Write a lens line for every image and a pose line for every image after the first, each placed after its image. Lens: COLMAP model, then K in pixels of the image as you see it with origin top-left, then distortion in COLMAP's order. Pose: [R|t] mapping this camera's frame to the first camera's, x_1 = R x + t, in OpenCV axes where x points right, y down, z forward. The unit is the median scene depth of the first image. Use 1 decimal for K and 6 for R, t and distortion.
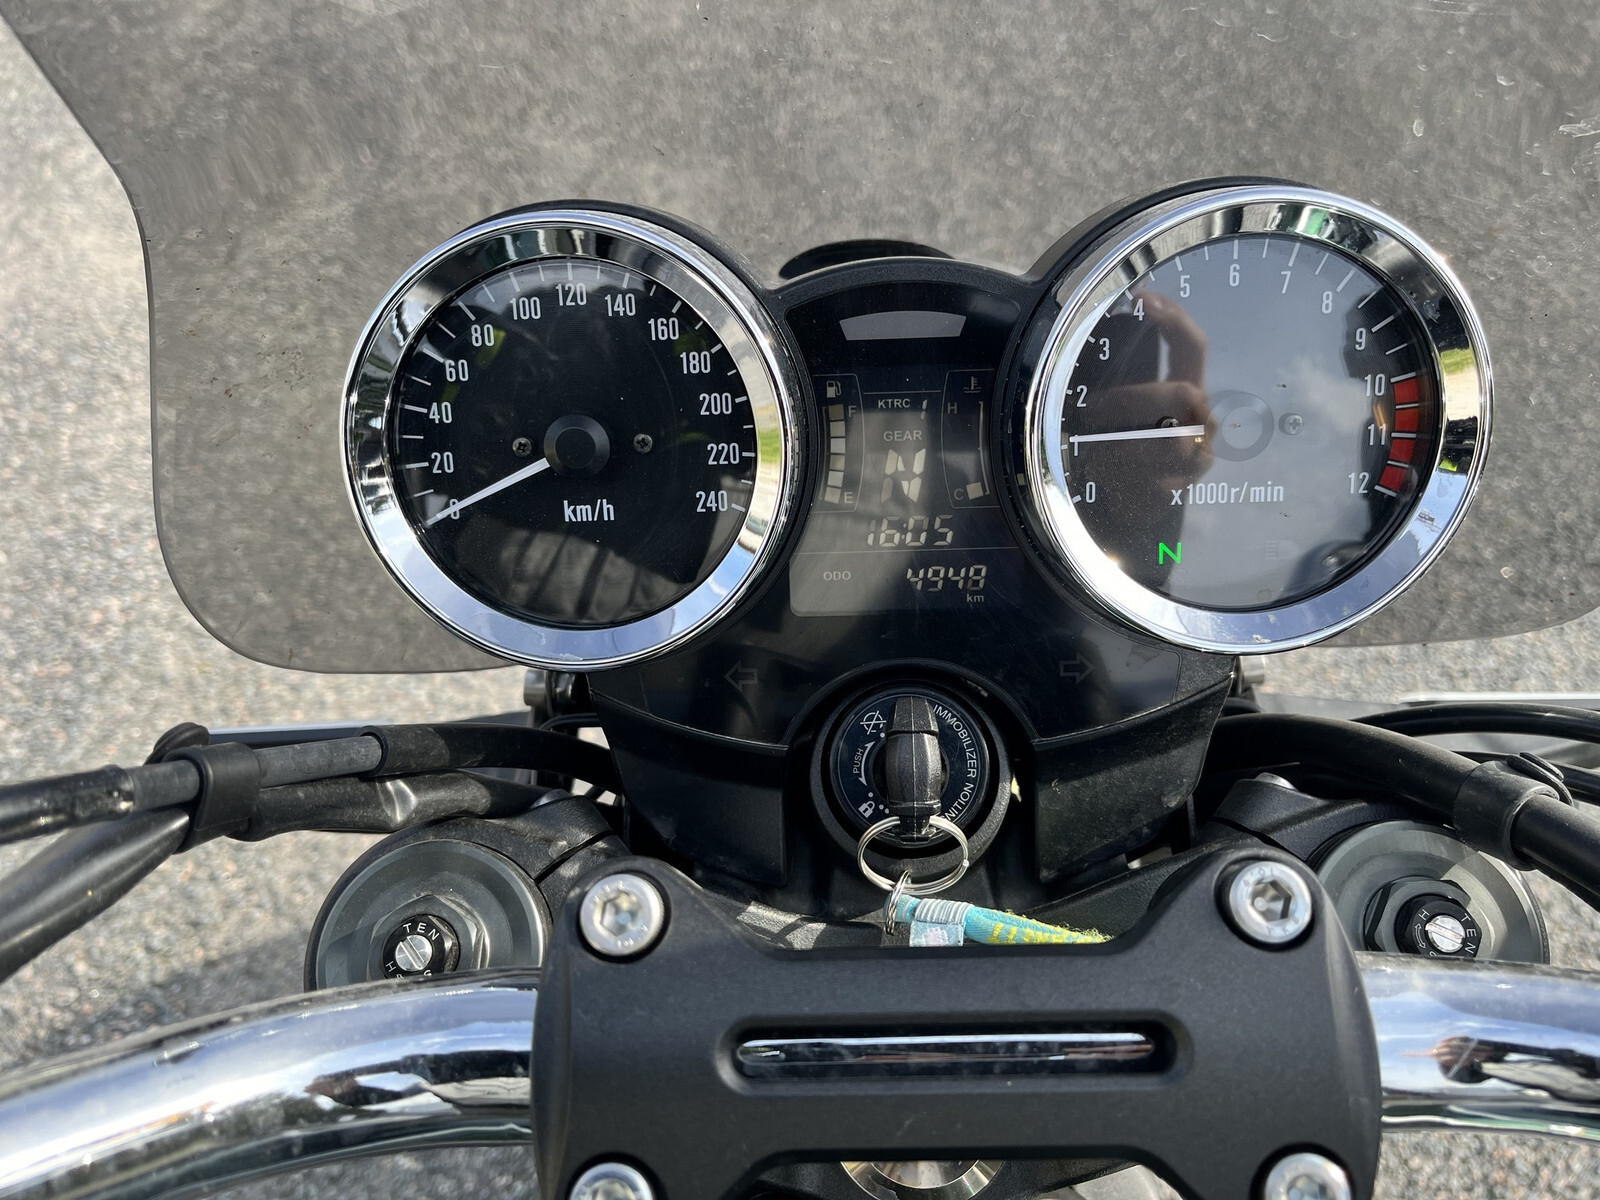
lens RADIAL K [[1237.6, 0, 800.0], [0, 1237.6, 600.0], [0, 0, 1]] dist [-0.009847, -0.010306]
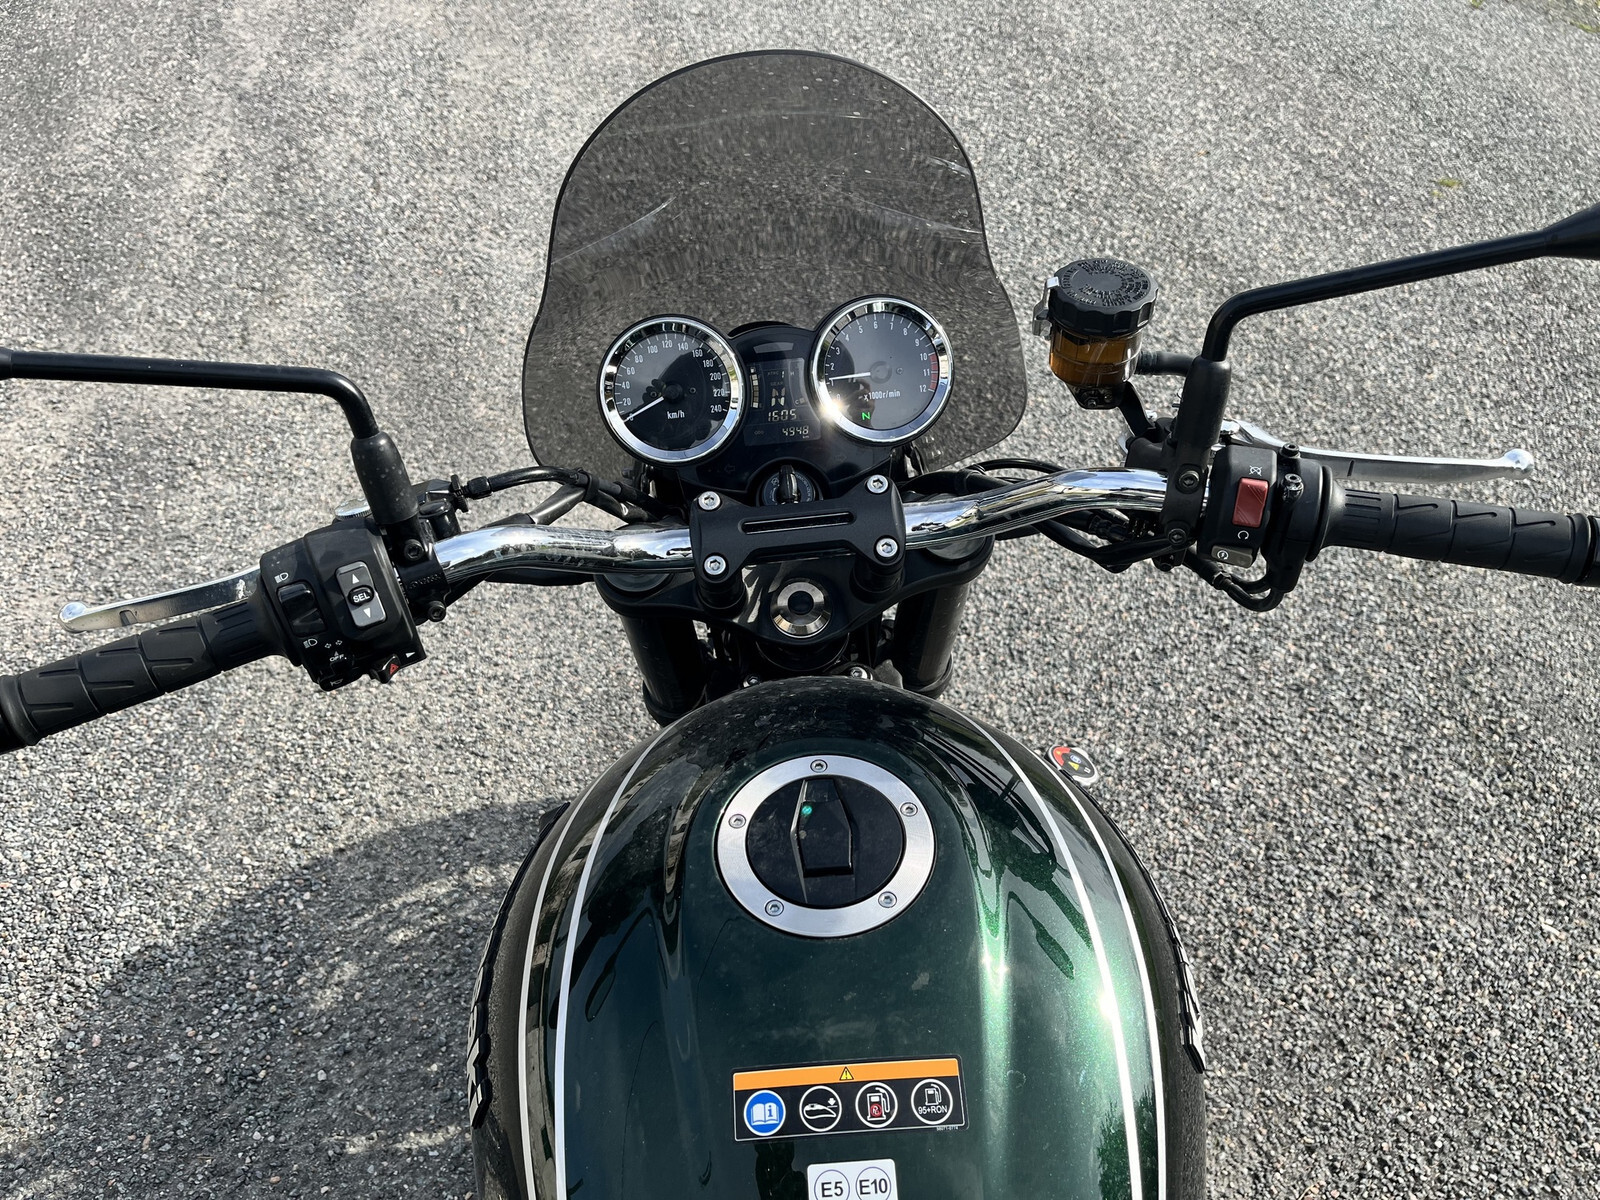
lens RADIAL K [[1237.6, 0, 800.0], [0, 1237.6, 600.0], [0, 0, 1]] dist [-0.009847, -0.010306]
pose [[0.995118, -0.074338, 0.064910, -0.021602], [0.078355, 0.995014, -0.061708, 0.133307], [-0.059999, 0.066493, 0.995981, -0.454849]]
